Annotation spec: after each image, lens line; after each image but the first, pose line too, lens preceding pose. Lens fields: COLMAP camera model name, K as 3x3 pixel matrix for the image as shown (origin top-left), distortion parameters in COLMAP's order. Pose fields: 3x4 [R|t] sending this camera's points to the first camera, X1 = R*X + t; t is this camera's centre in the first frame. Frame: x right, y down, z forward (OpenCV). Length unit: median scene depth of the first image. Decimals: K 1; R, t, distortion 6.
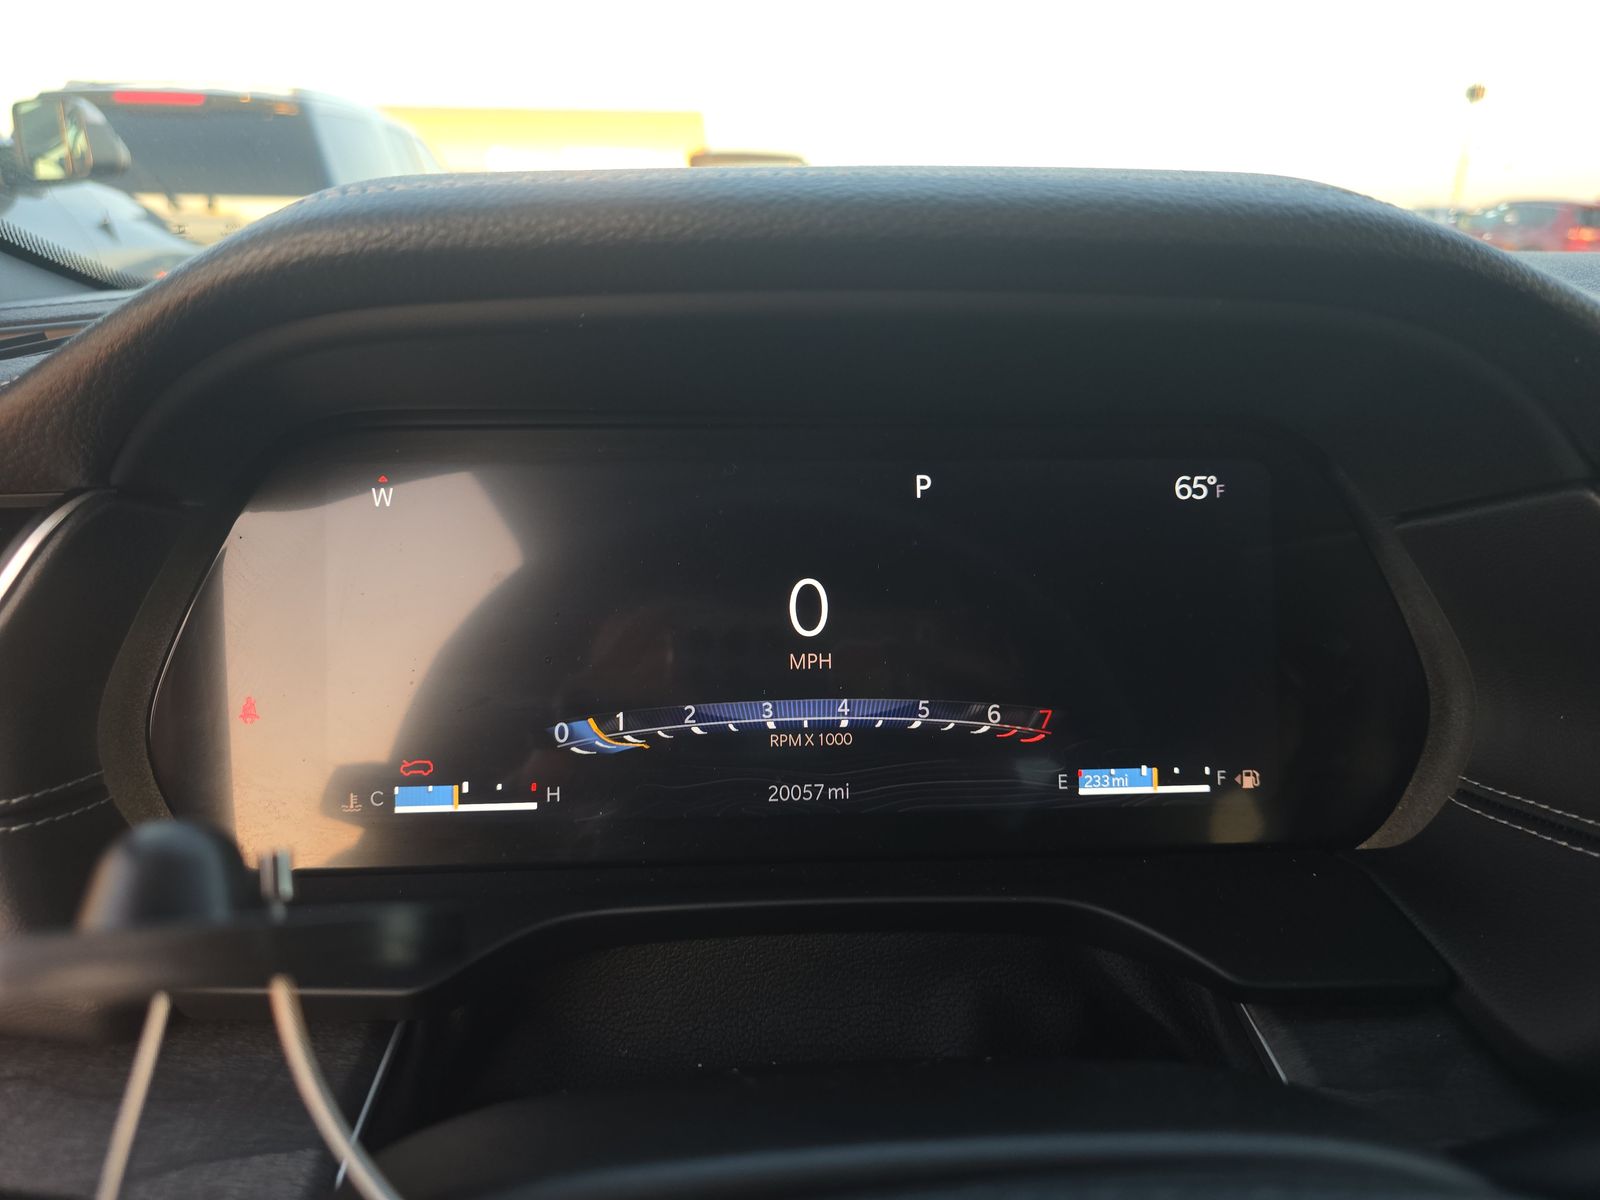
lens RADIAL K [[1080.2, 0, 799.4], [0, 1080.2, 596.4], [0, 0, 1]] dist [0.035469, -0.030661]
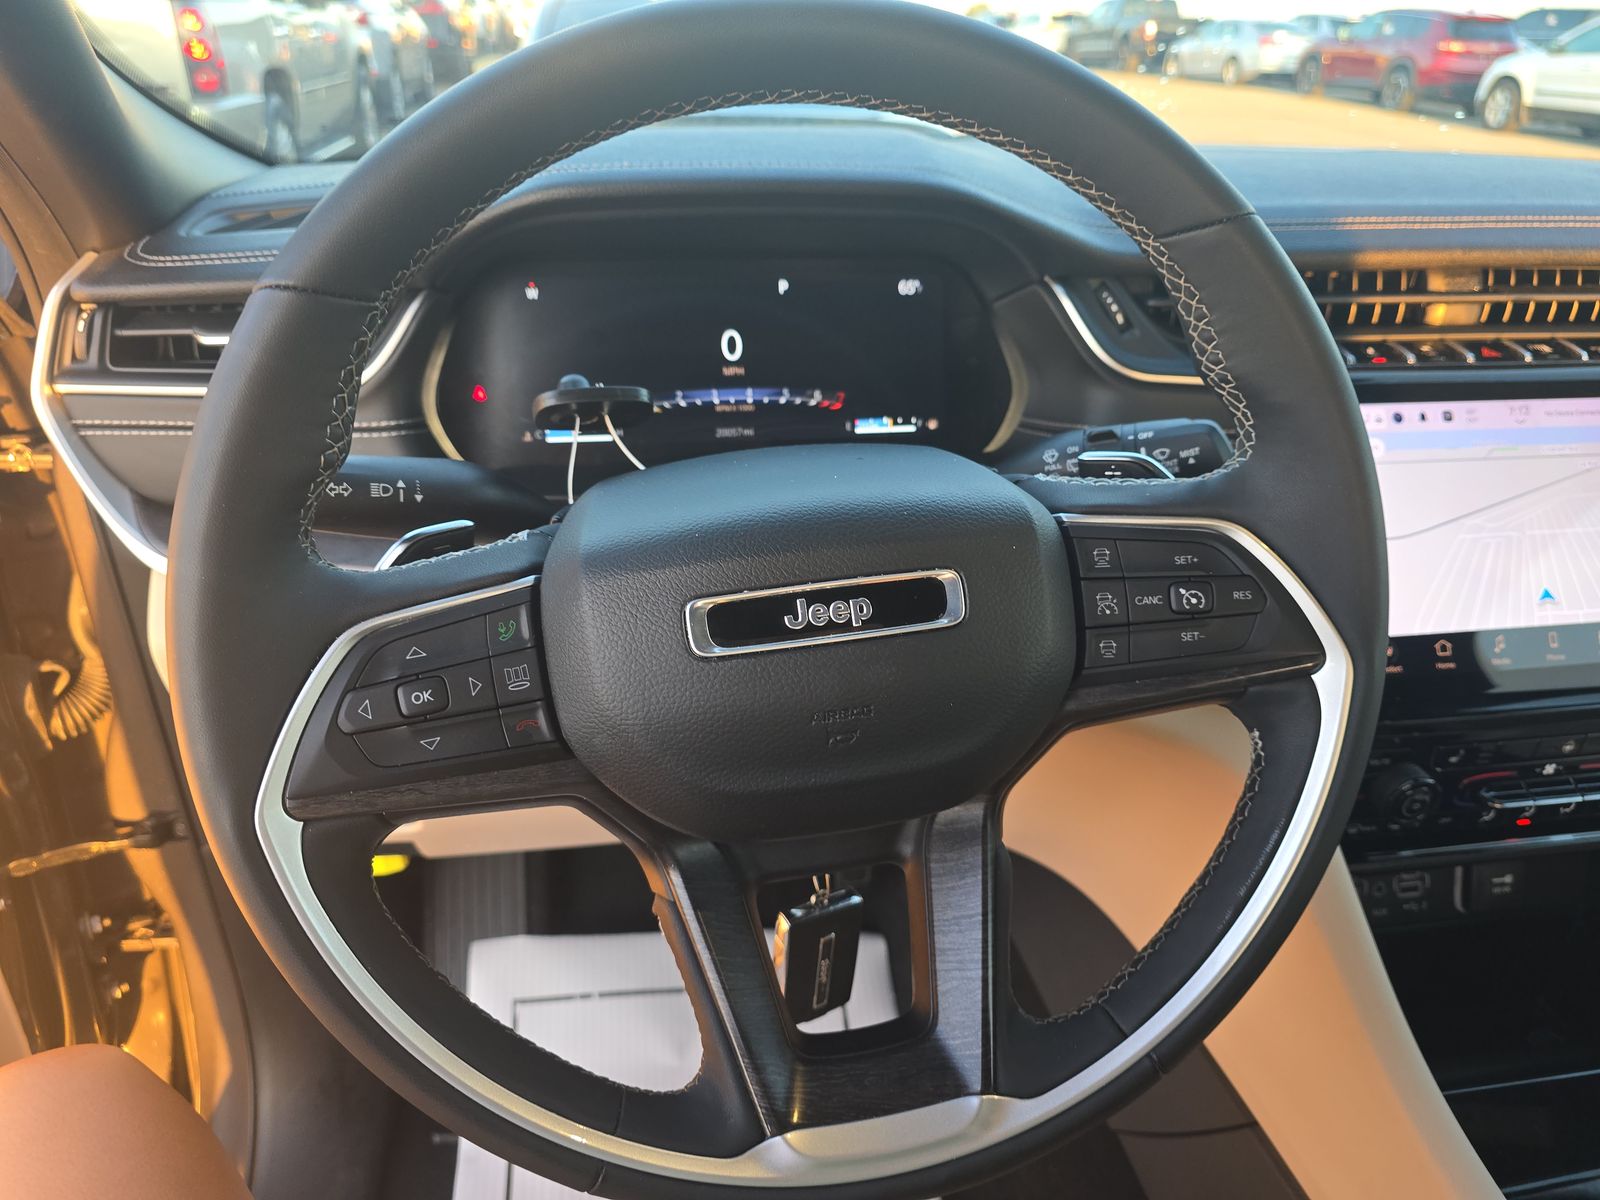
lens RADIAL K [[1080.2, 0, 800.5], [0, 1080.2, 600.1], [0, 0, 1]] dist [0.035469, -0.030661]
pose [[0.994929, -0.037328, 0.093398, -0.076164], [0.022128, 0.987066, 0.158780, 0.171258], [-0.098117, -0.155908, 0.982886, -1.231456]]
